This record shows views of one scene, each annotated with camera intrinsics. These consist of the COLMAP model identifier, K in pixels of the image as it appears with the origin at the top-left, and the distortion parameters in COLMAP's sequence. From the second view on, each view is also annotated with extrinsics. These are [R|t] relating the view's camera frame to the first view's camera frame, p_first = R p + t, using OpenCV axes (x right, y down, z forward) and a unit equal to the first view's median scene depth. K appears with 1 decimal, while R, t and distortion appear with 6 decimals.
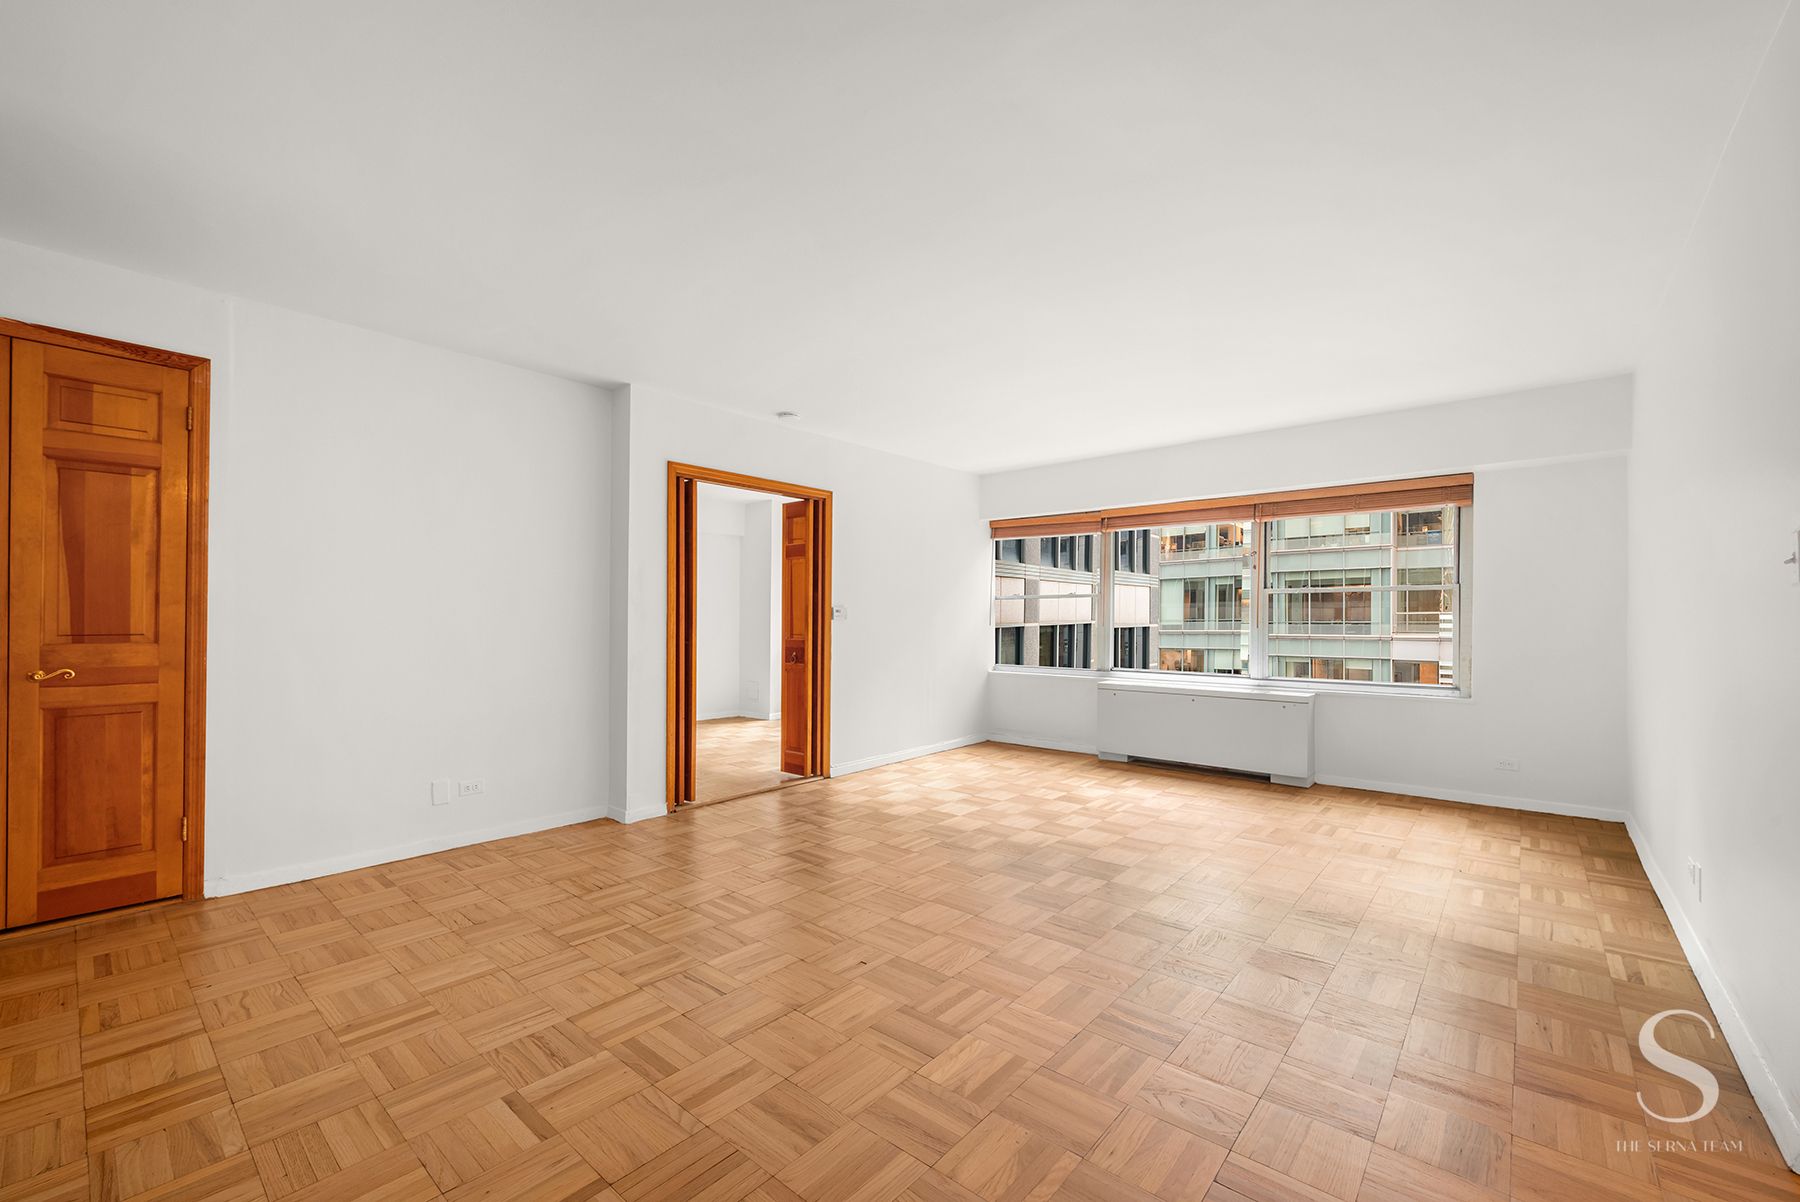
lens RADIAL K [[729.2, 0, 900.0], [0, 729.2, 601.0], [0, 0, 1]] dist [0.001446, 0.000032]
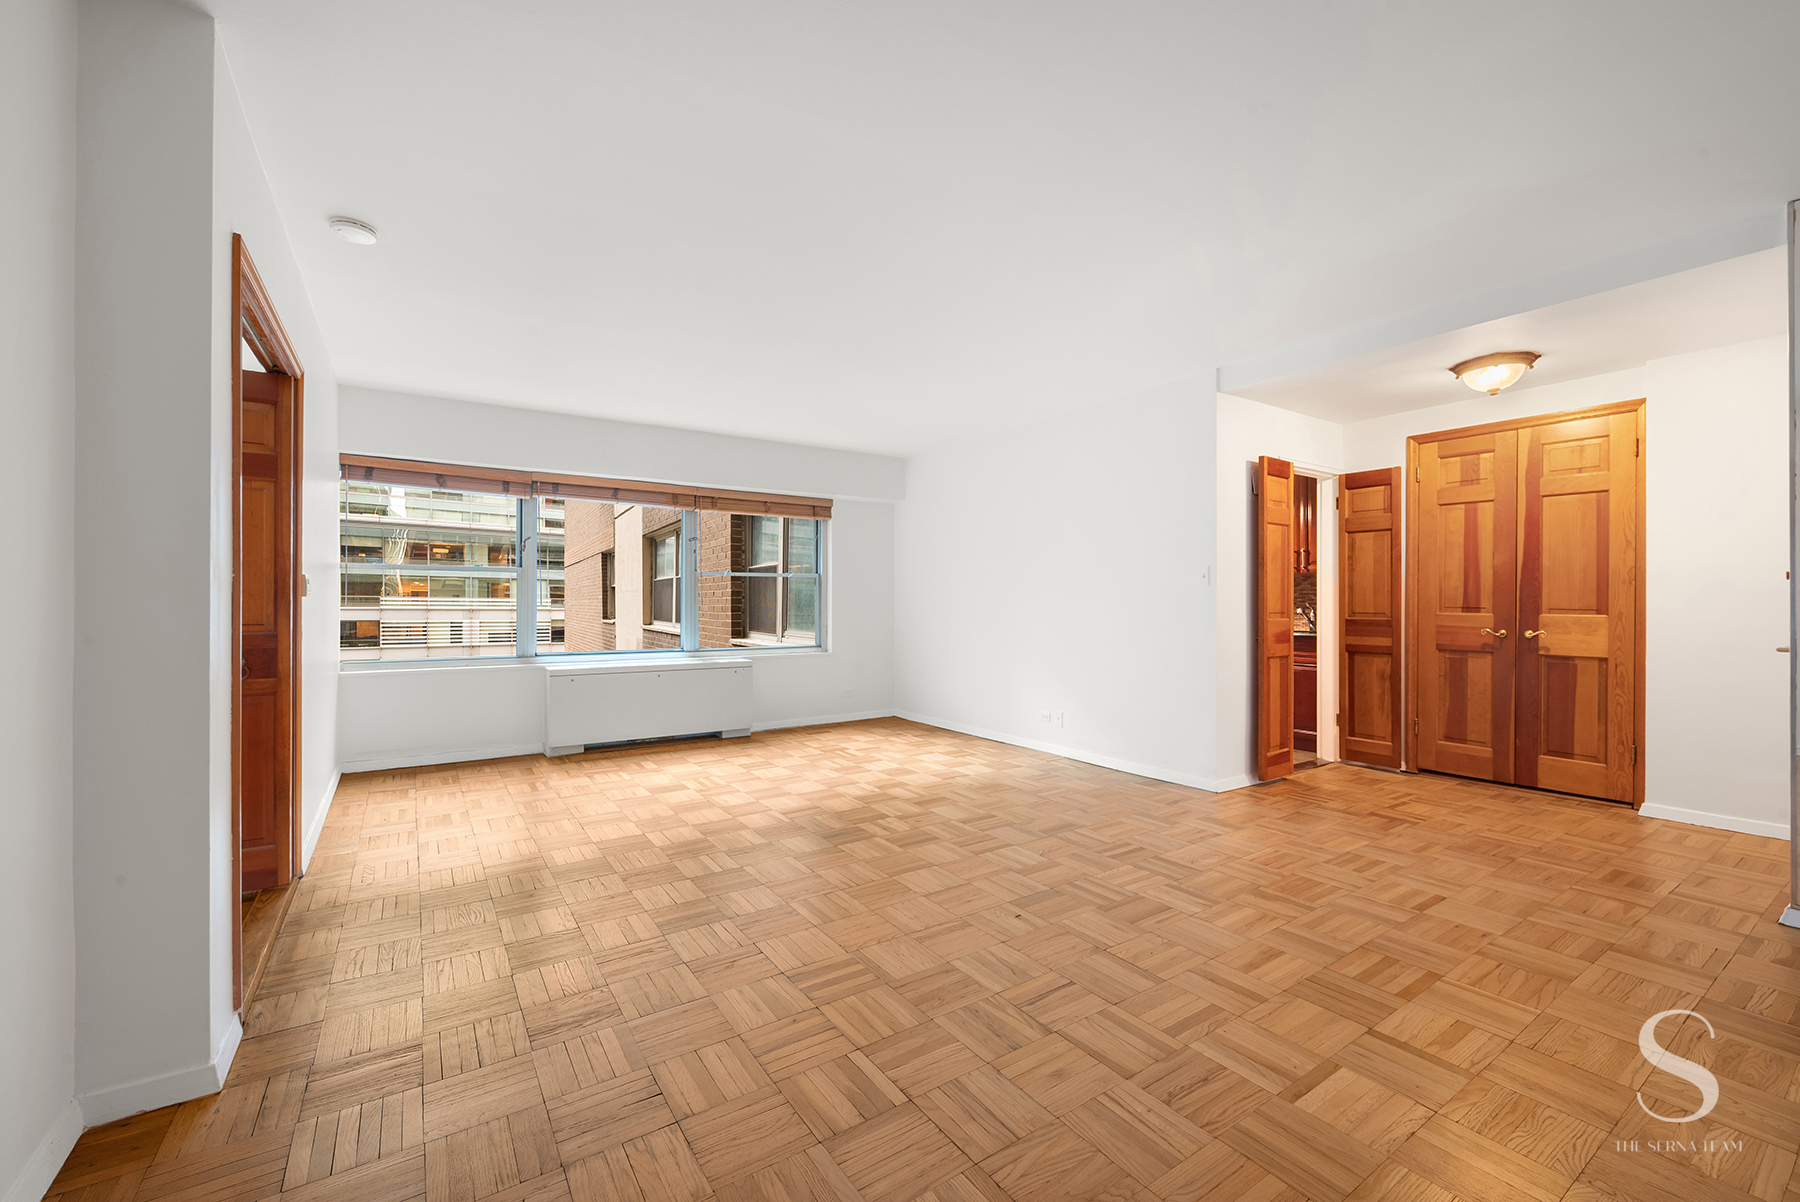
lens RADIAL K [[729.2, 0, 900.0], [0, 729.2, 601.0], [0, 0, 1]] dist [0.001446, 0.000032]
pose [[0.263999, -0.000238, 0.964523, -0.715535], [-0.026935, 0.999608, 0.007619, 0.017551], [-0.964147, -0.027990, 0.263889, 0.565904]]
